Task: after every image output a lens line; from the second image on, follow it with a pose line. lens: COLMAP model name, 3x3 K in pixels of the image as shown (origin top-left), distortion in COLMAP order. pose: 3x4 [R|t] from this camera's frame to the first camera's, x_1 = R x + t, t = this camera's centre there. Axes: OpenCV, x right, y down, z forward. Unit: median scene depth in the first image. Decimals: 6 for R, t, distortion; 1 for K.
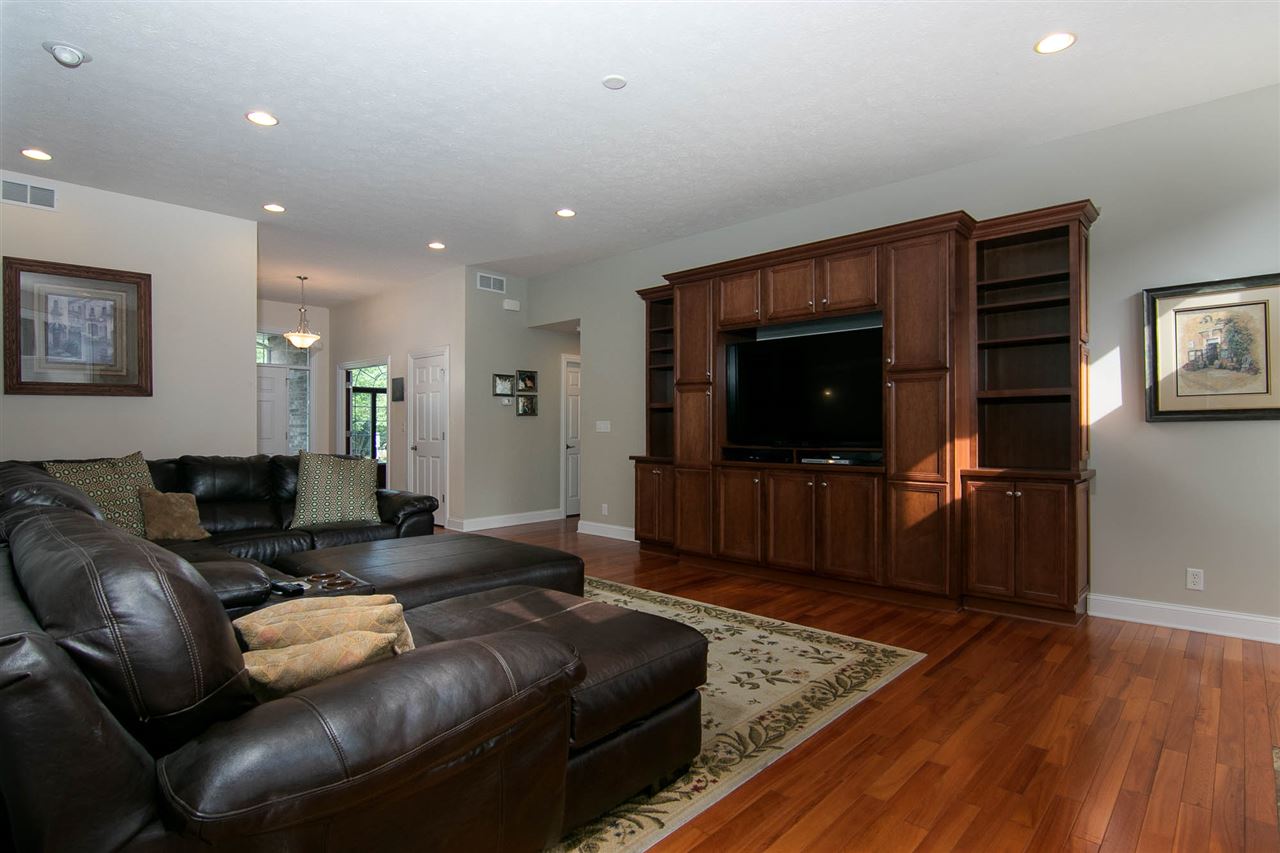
lens RADIAL K [[649.6, 0, 640.0], [0, 649.6, 425.2], [0, 0, 1]] dist [-0.016684, -0.001006]
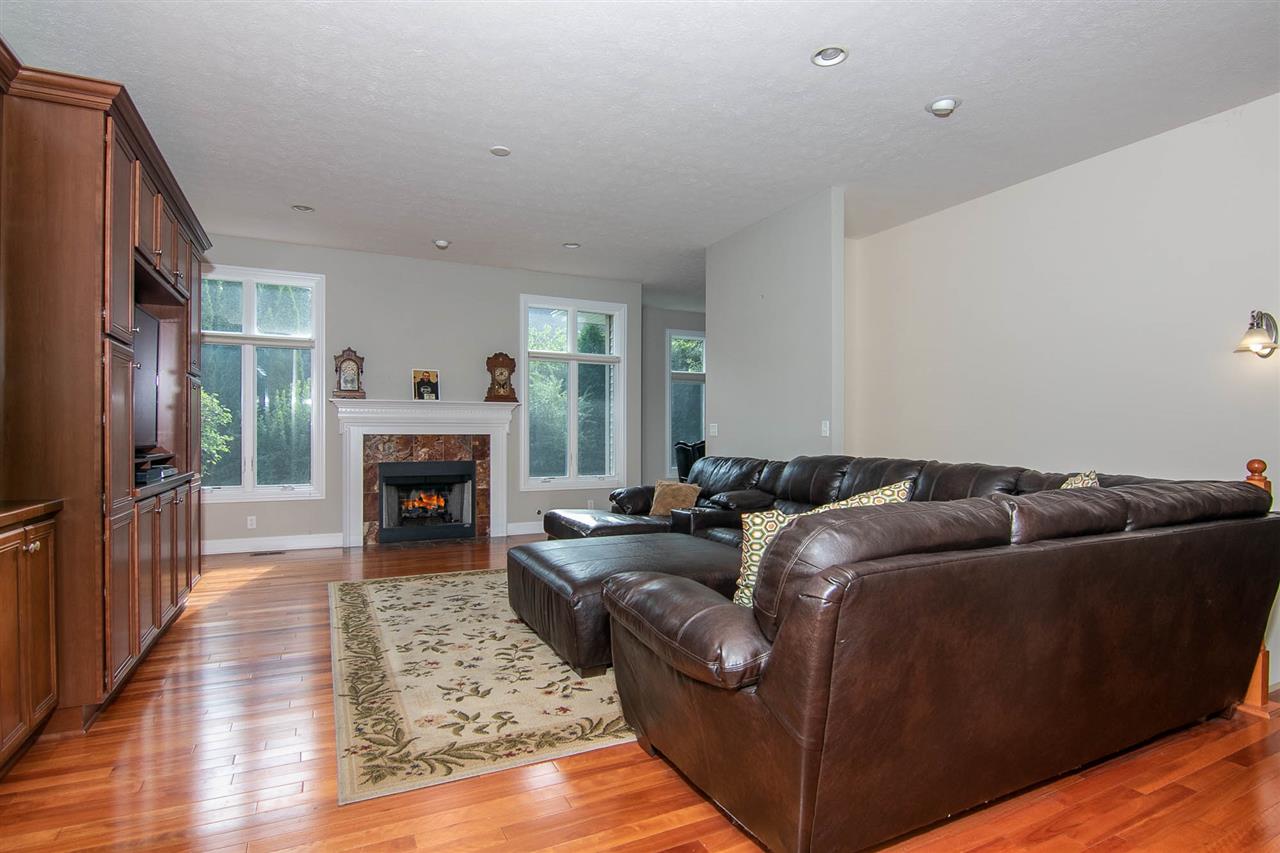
lens RADIAL K [[649.6, 0, 640.5], [0, 649.6, 431.1], [0, 0, 1]] dist [-0.016684, -0.001006]
pose [[-0.936031, -0.005099, 0.351881, -0.556773], [-0.007361, 0.999960, -0.005089, 0.001878], [-0.351841, -0.007354, -0.936031, 1.567484]]
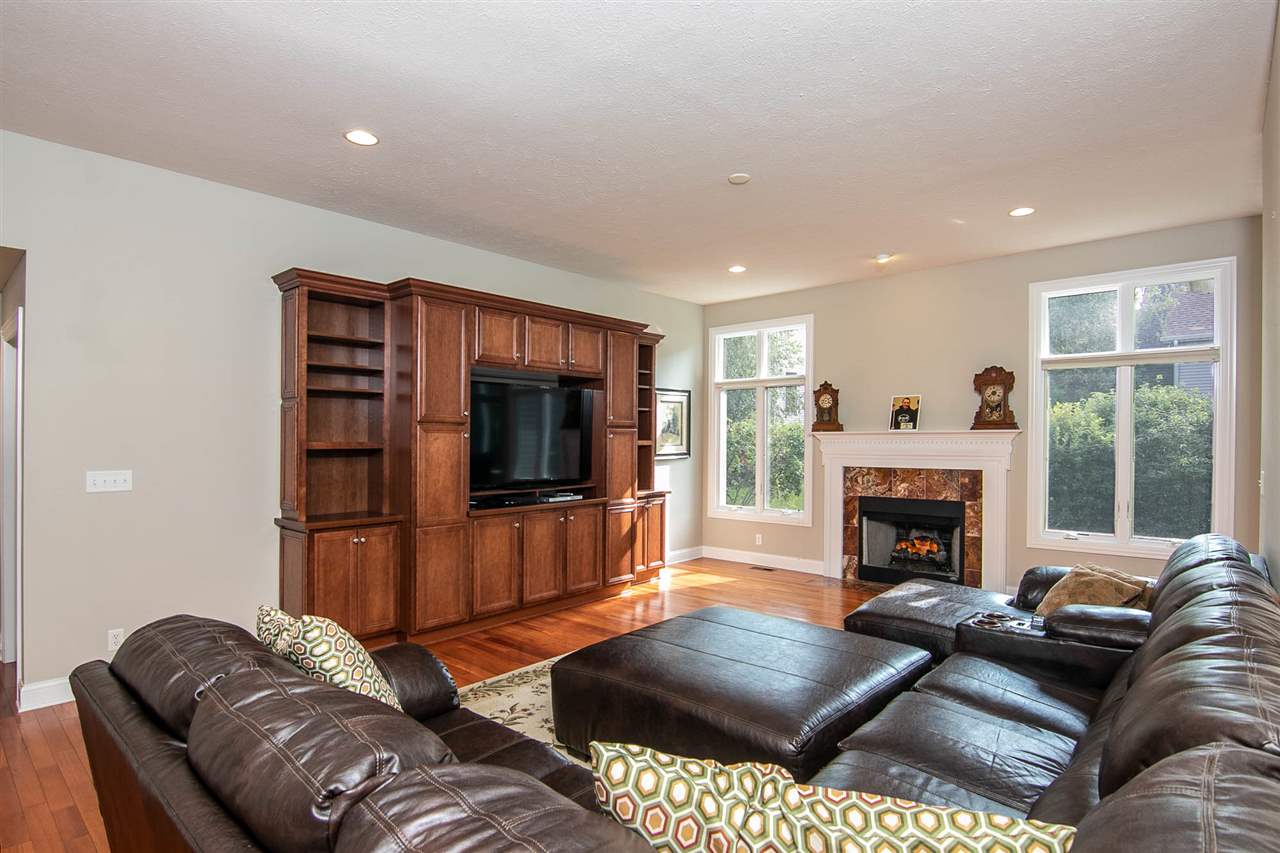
lens RADIAL K [[649.6, 0, 642.3], [0, 649.6, 436.9], [0, 0, 1]] dist [-0.016684, -0.001006]
pose [[-0.040479, 0.004172, 0.999172, -0.895025], [-0.005607, 0.999975, -0.004403, -0.051267], [-0.999165, -0.005781, -0.040454, 0.922665]]
